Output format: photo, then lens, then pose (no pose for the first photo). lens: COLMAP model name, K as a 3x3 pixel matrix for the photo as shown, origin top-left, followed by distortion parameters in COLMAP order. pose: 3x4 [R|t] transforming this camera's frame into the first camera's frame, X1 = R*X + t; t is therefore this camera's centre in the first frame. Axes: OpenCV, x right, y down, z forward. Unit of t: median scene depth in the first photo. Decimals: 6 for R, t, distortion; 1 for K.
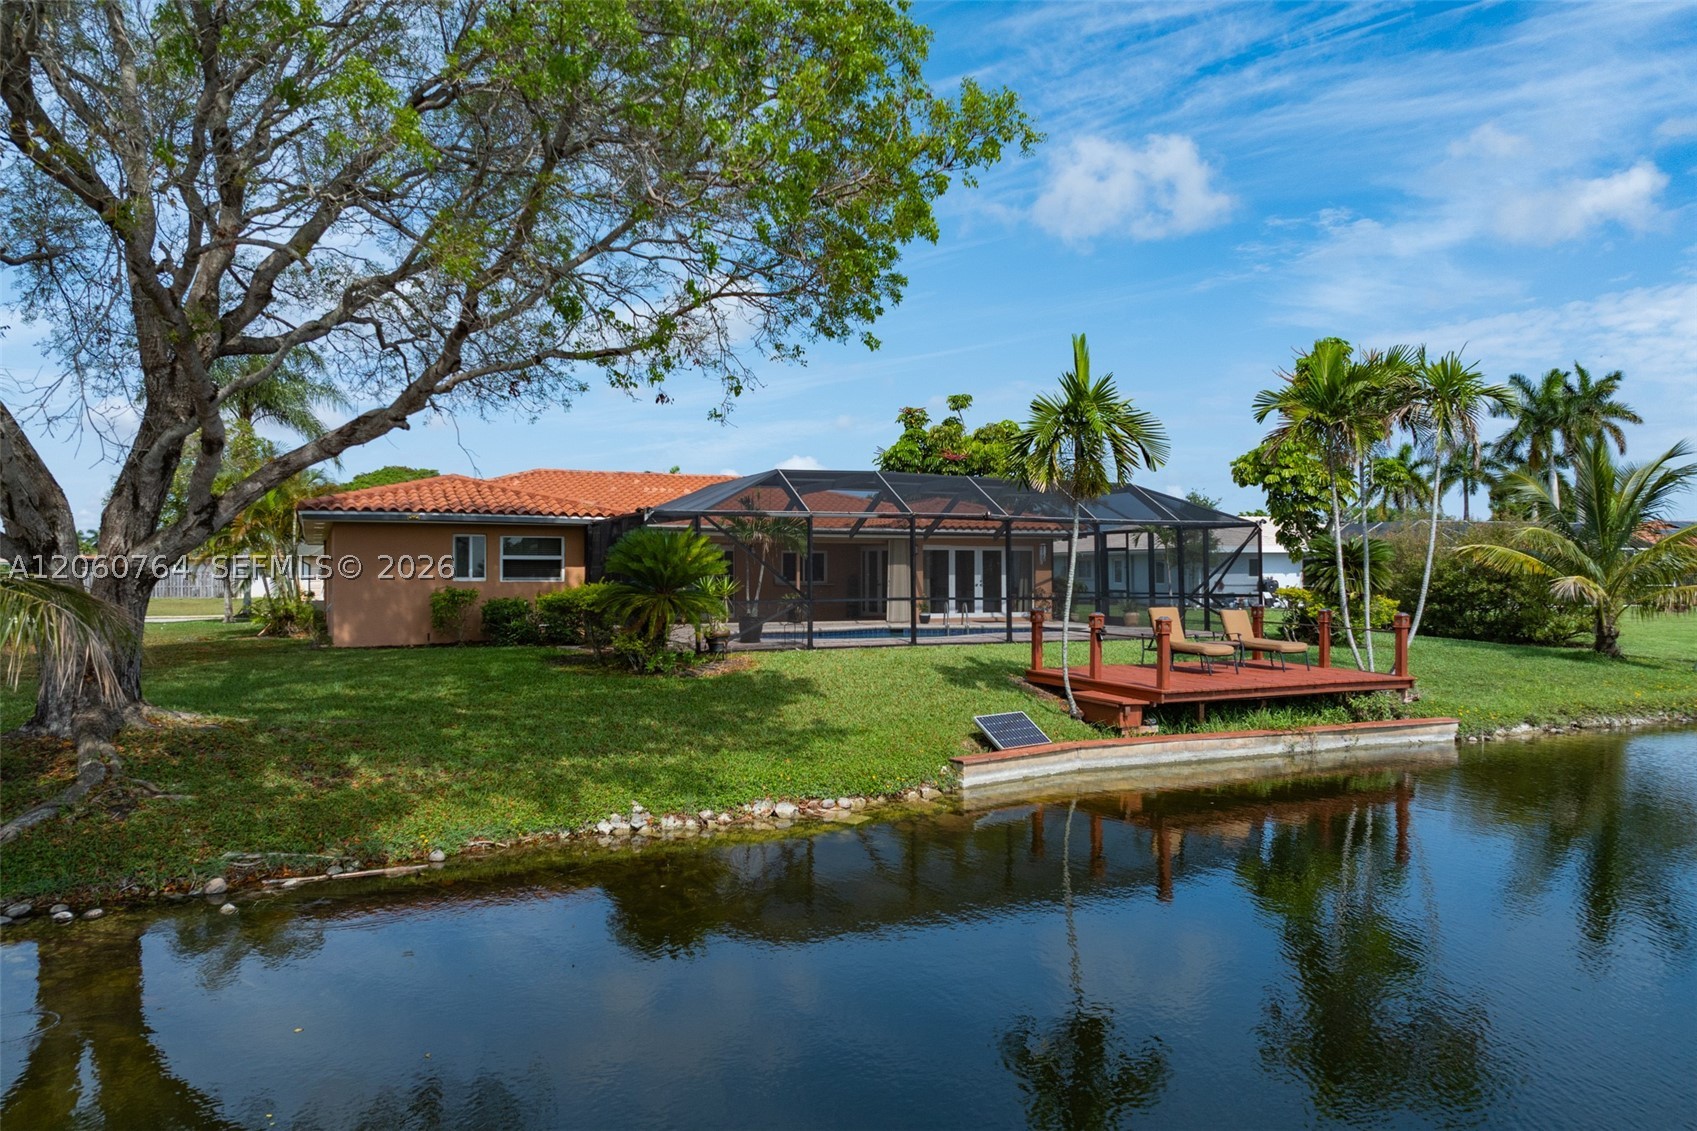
lens RADIAL K [[1217.4, 0, 850.1], [0, 1217.4, 570.8], [0, 0, 1]] dist [-0.017981, -0.000860]
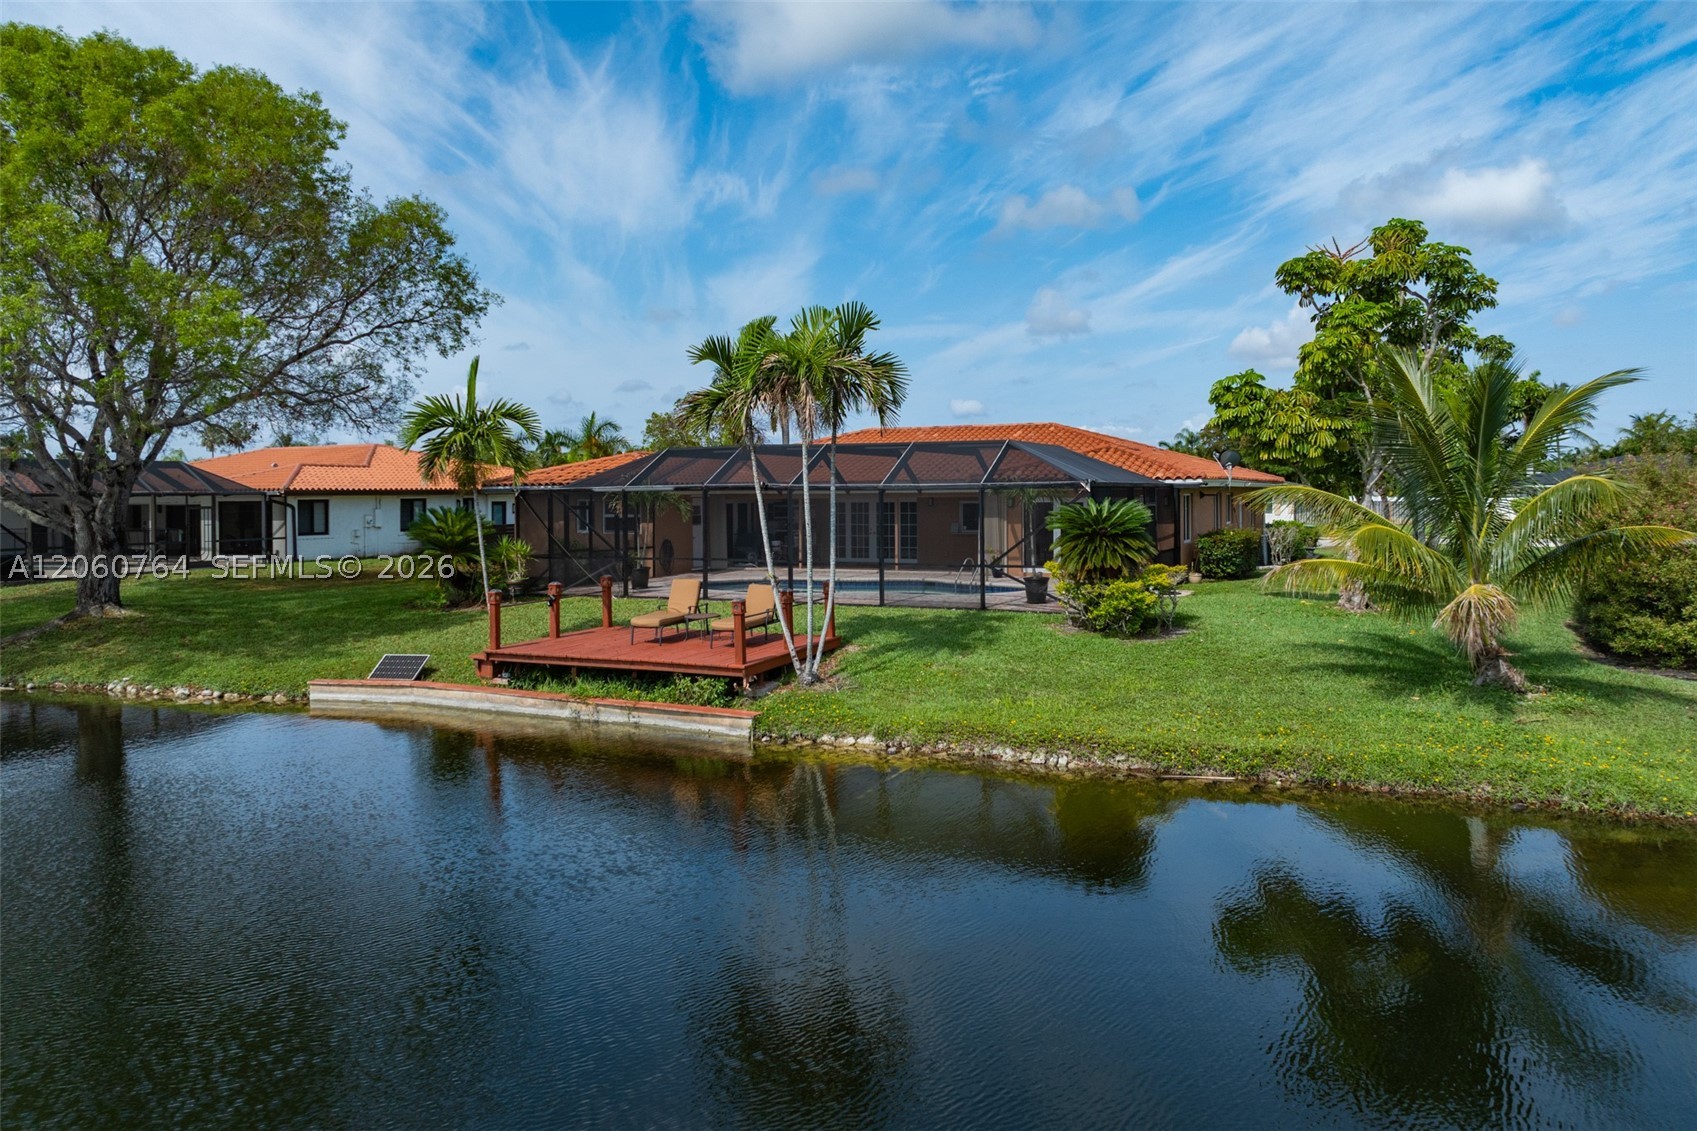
lens RADIAL K [[1217.4, 0, 846.4], [0, 1217.4, 554.7], [0, 0, 1]] dist [-0.017981, -0.000860]
pose [[0.631221, 0.034447, -0.774837, 1.339410], [0.010421, 0.998546, 0.052882, -0.053488], [0.775533, -0.041455, 0.629945, 0.490910]]
